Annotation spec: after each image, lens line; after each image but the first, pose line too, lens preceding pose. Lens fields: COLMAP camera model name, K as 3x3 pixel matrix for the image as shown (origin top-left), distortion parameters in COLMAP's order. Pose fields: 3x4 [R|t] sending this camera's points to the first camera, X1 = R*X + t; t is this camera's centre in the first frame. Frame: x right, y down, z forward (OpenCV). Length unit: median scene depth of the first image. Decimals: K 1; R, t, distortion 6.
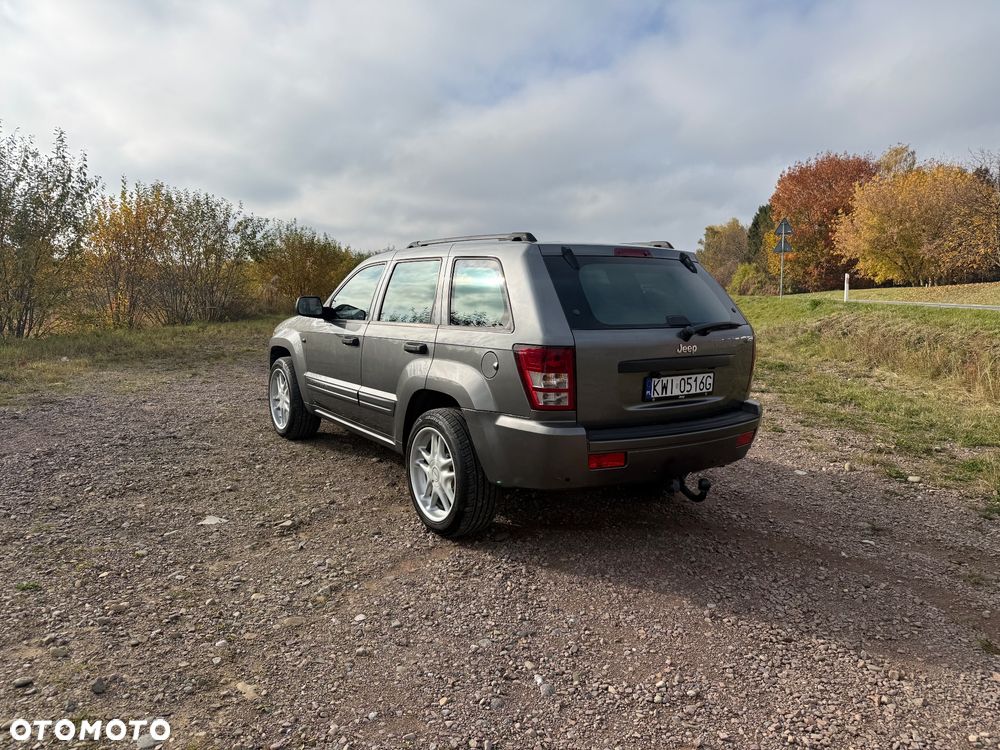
lens RADIAL K [[707.4, 0, 498.8], [0, 707.4, 381.0], [0, 0, 1]] dist [0.028360, -0.039447]
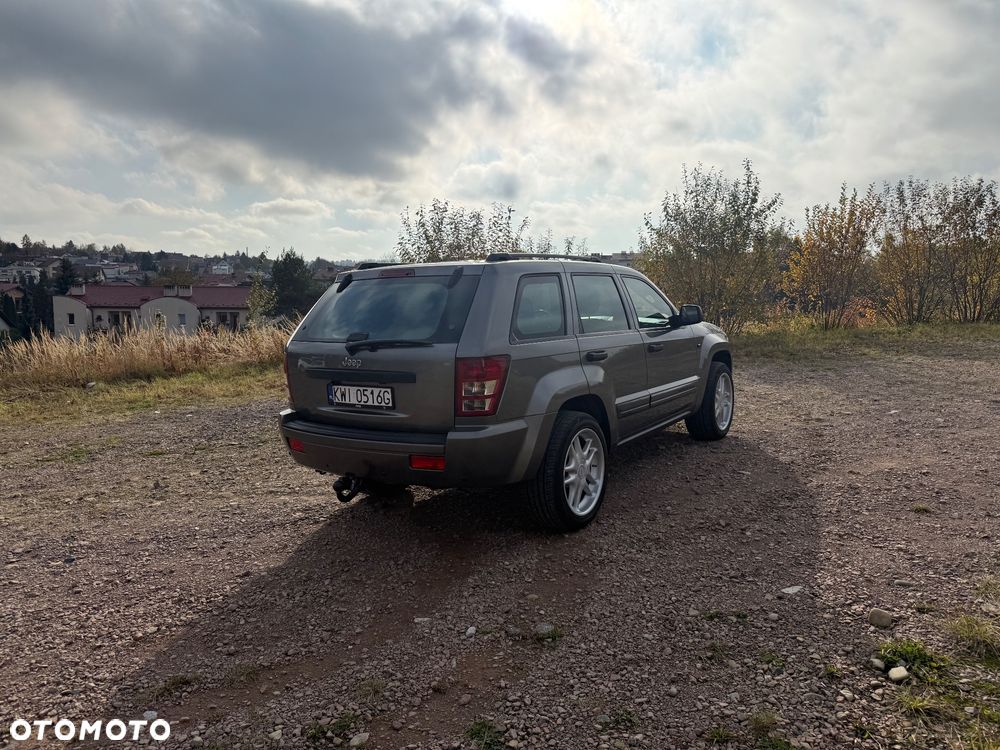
lens RADIAL K [[693.5, 0, 469.2], [0, 693.5, 392.8], [0, 0, 1]] dist [0.008573, -0.001081]
pose [[0.344517, 0.096692, -0.933787, 1.304584], [-0.076985, 0.994241, 0.074548, -0.090146], [0.935618, 0.046205, 0.349976, 0.782277]]
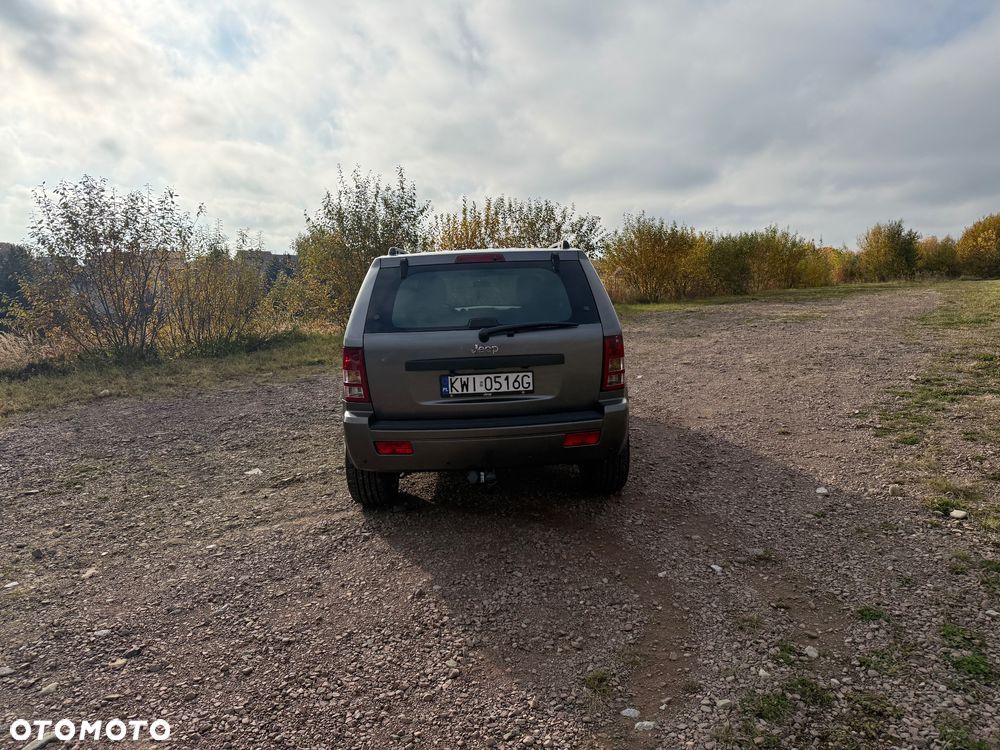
lens RADIAL K [[707.4, 0, 498.8], [0, 707.4, 381.0], [0, 0, 1]] dist [0.028360, -0.039447]
pose [[0.843087, 0.023966, -0.537243, 0.832756], [-0.014008, 0.999646, 0.022610, -0.021422], [0.537595, -0.011536, 0.843124, 0.122527]]
